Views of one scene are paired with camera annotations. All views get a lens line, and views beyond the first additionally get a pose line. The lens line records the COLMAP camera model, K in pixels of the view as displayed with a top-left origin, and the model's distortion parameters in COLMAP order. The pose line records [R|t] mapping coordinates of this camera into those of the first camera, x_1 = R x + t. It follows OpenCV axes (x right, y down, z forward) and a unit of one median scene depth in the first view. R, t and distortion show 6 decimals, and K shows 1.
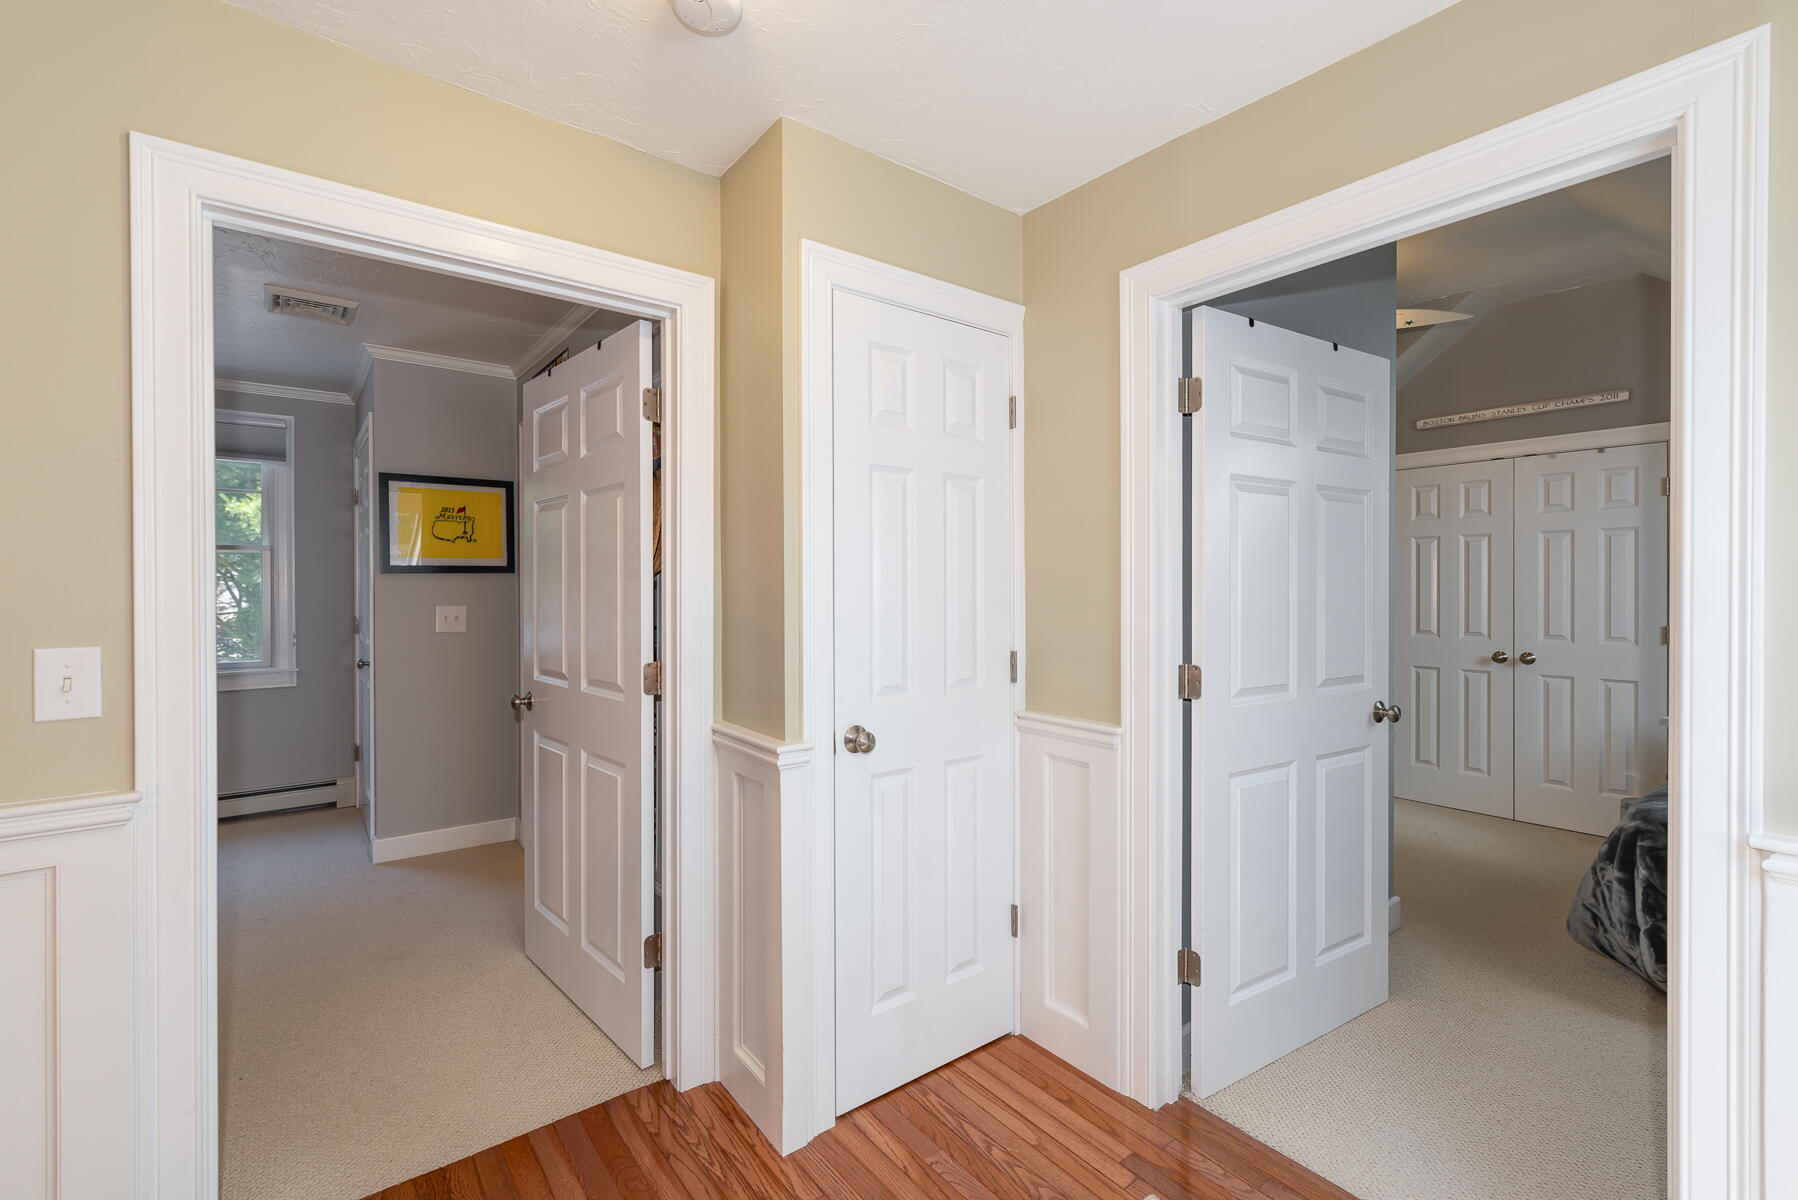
lens RADIAL K [[778.7, 0, 898.9], [0, 778.7, 588.0], [0, 0, 1]] dist [0.000560, -0.000412]
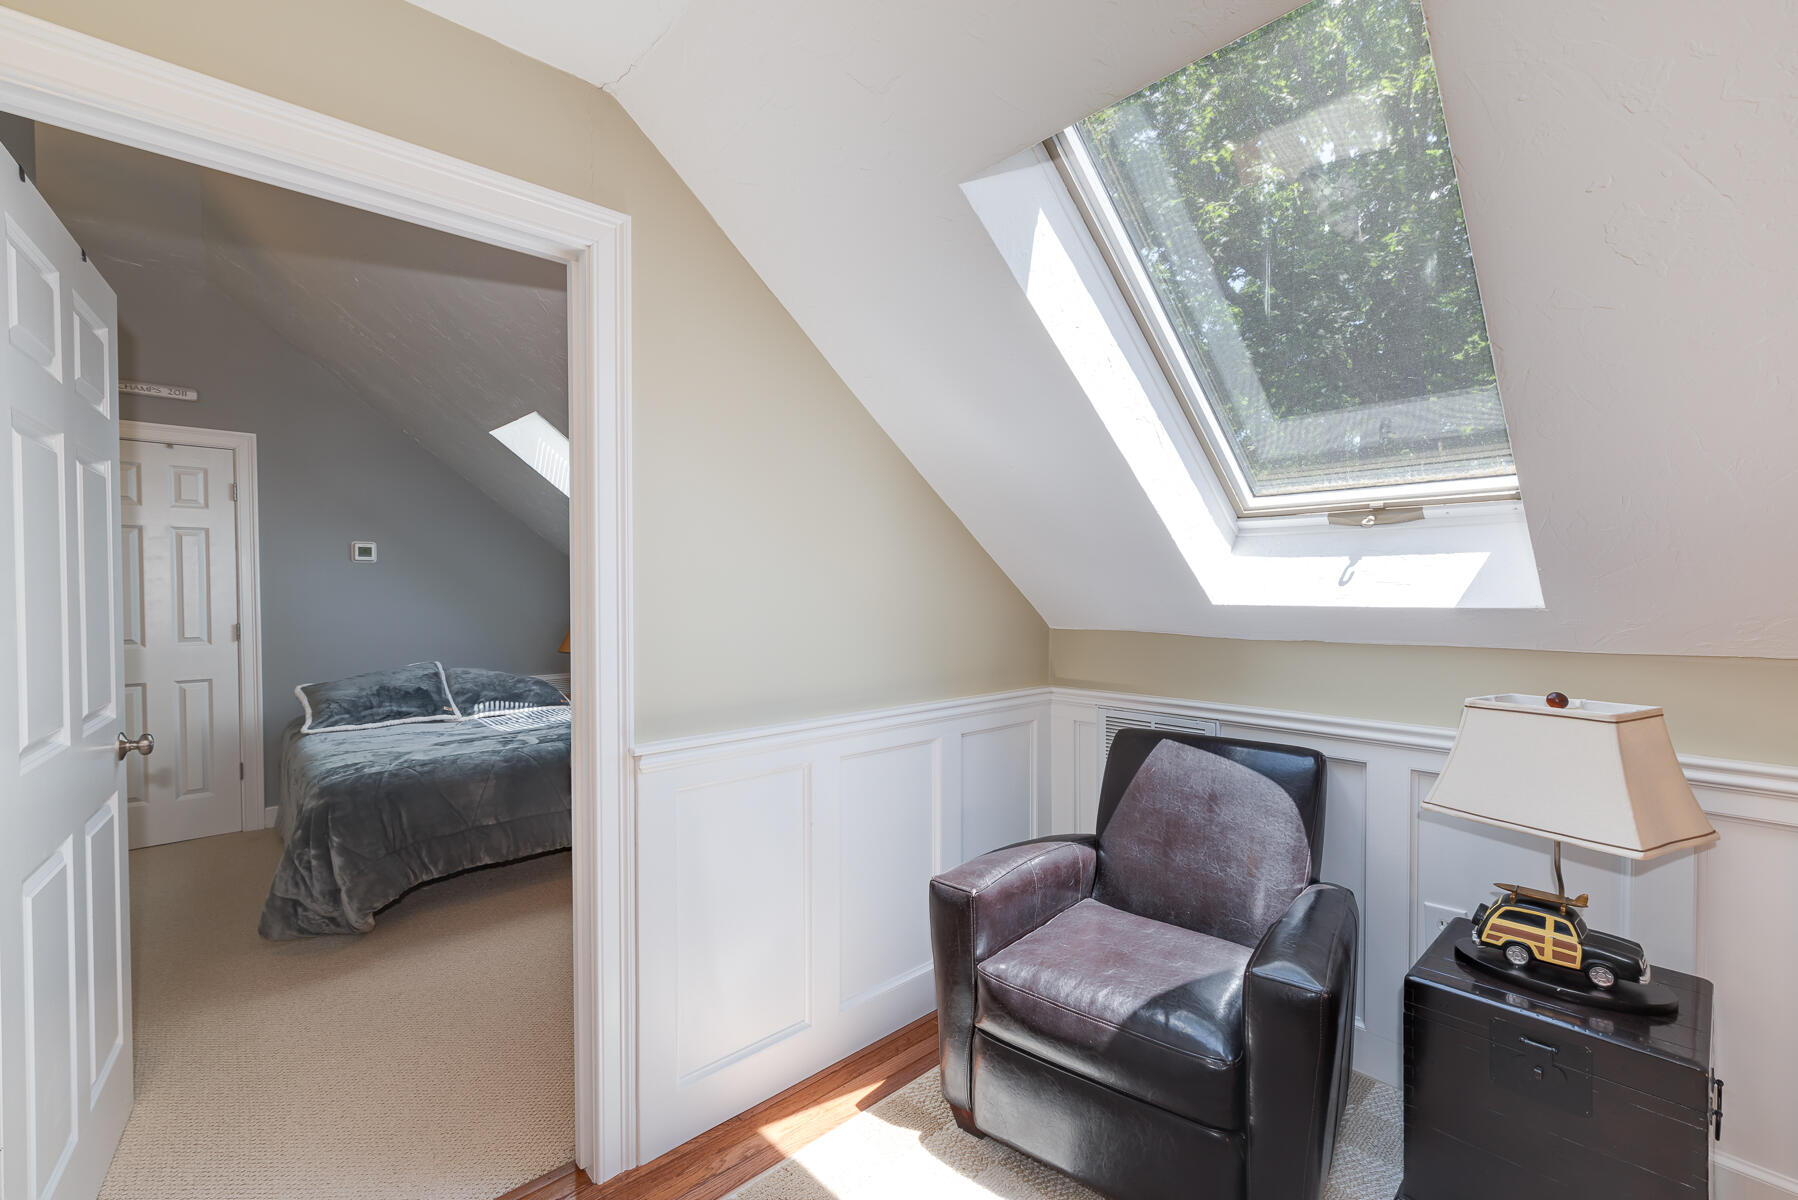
lens RADIAL K [[773.0, 0, 891.5], [0, 773.0, 600.0], [0, 0, 1]] dist [0.001740, 0.000229]
pose [[-0.074735, -0.013323, 0.997114, -0.207586], [-0.000126, 0.999911, 0.013351, 0.003185], [-0.997203, 0.000872, -0.074730, 0.285108]]
